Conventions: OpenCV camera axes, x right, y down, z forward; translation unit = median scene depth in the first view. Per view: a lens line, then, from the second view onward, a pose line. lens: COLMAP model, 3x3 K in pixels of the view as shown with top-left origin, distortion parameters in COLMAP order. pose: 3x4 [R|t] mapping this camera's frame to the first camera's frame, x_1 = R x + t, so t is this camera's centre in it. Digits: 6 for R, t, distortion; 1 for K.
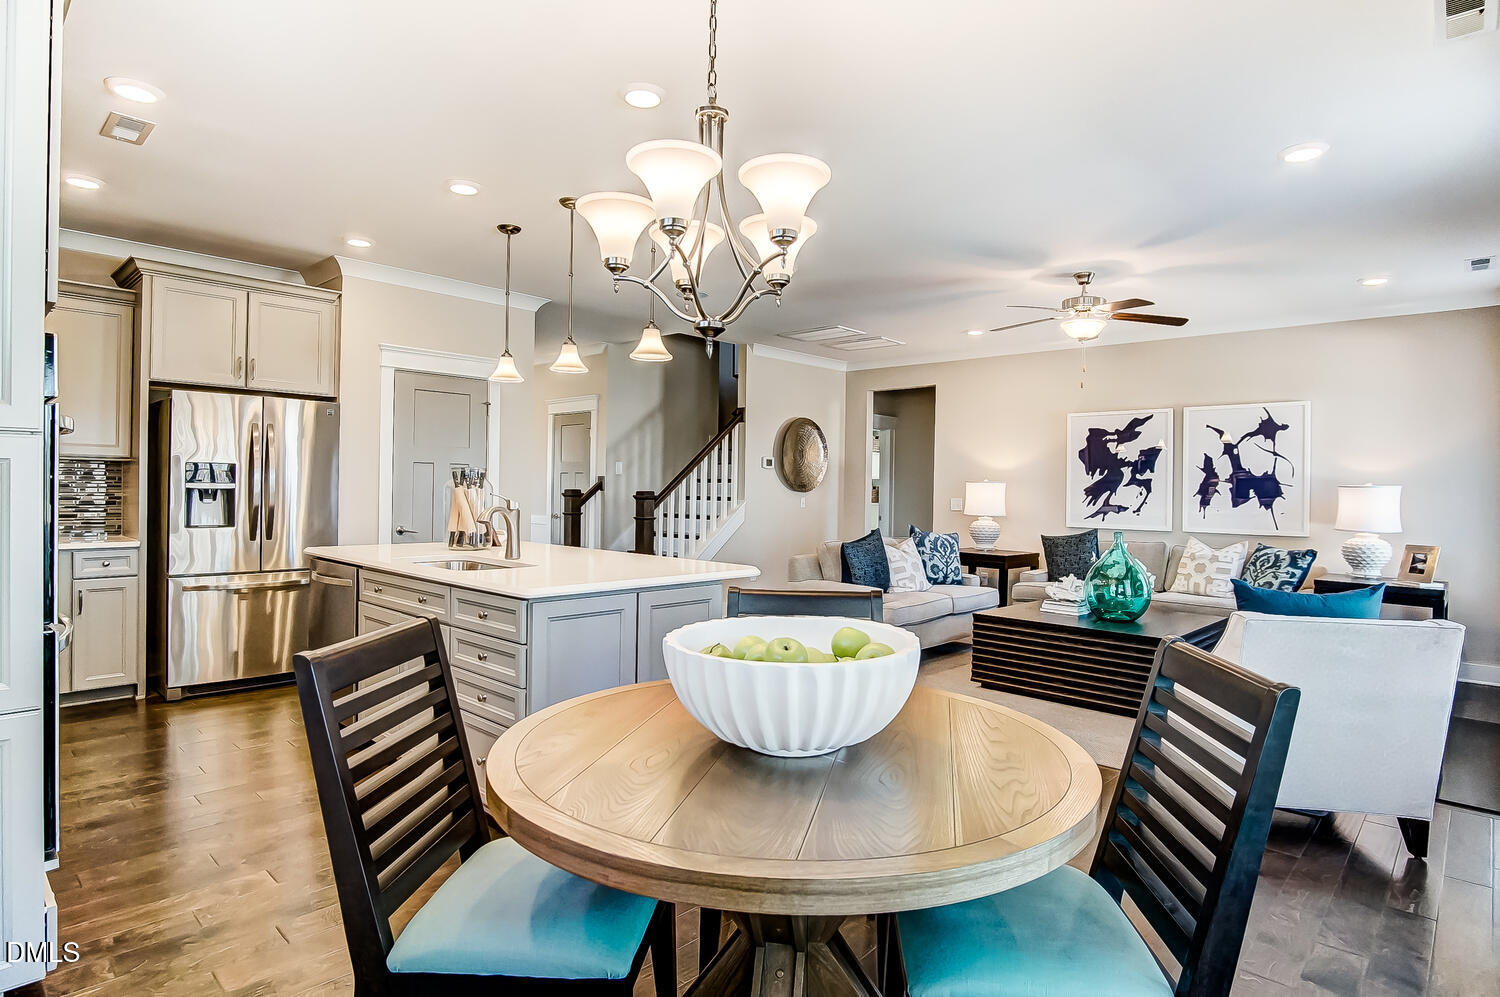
lens RADIAL K [[804.2, 0, 748.3], [0, 804.2, 492.7], [0, 0, 1]] dist [-0.028603, 0.000855]
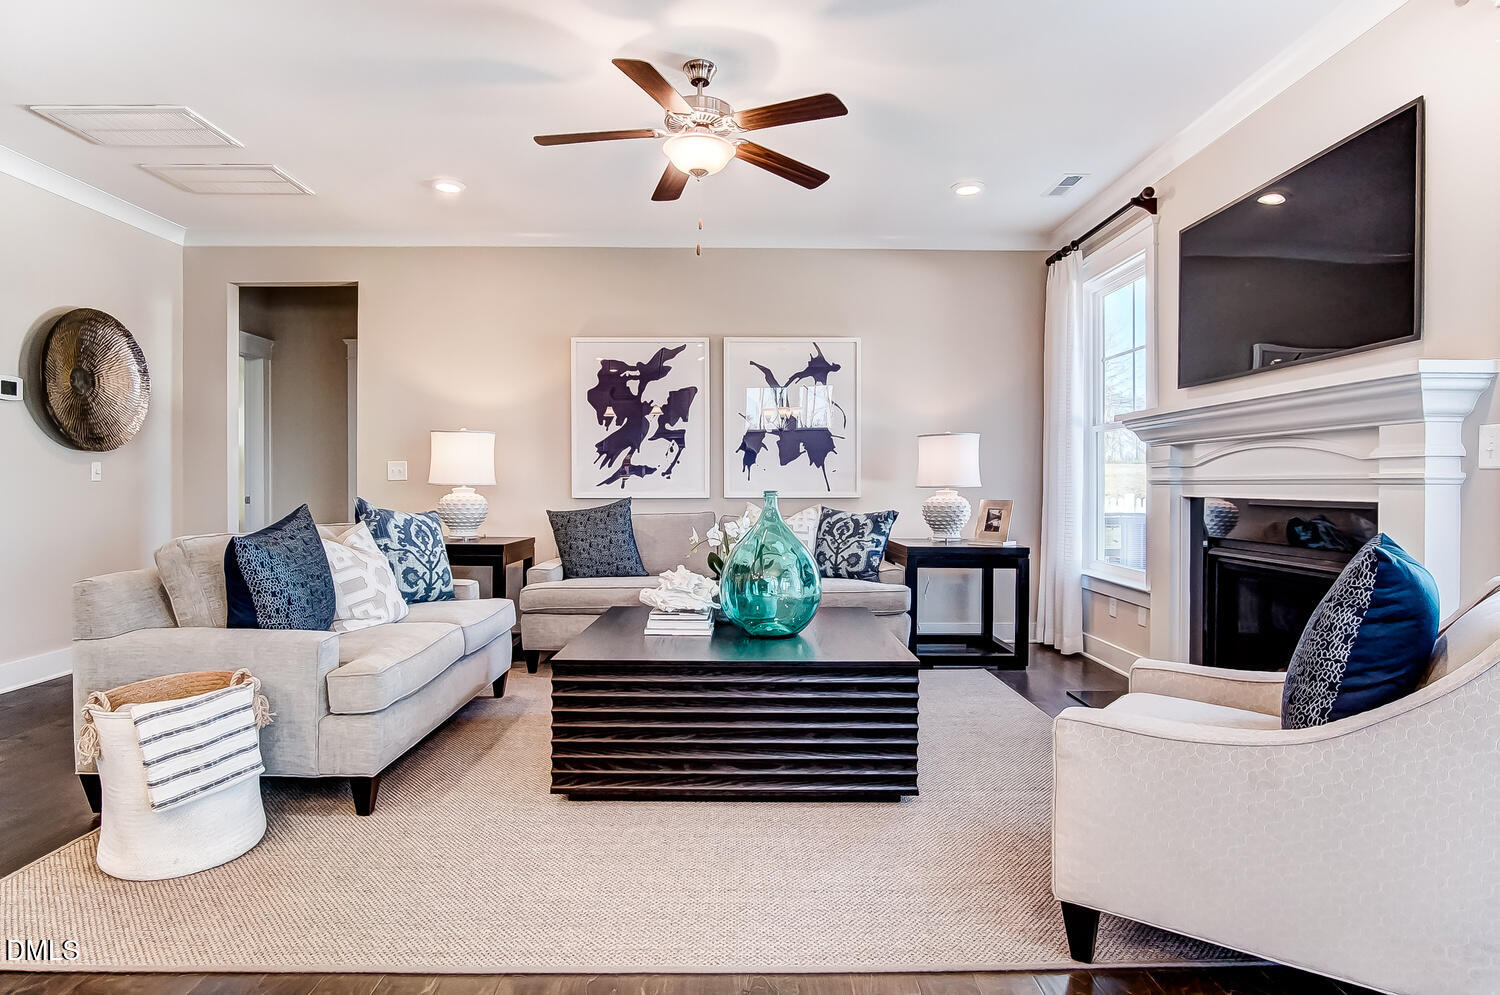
lens RADIAL K [[804.2, 0, 748.3], [0, 804.2, 491.7], [0, 0, 1]] dist [-0.028603, 0.000855]
pose [[0.715289, -0.023018, 0.698449, 0.016128], [0.014374, 0.999731, 0.018227, 0.029950], [-0.698681, -0.002998, 0.715427, 0.440734]]
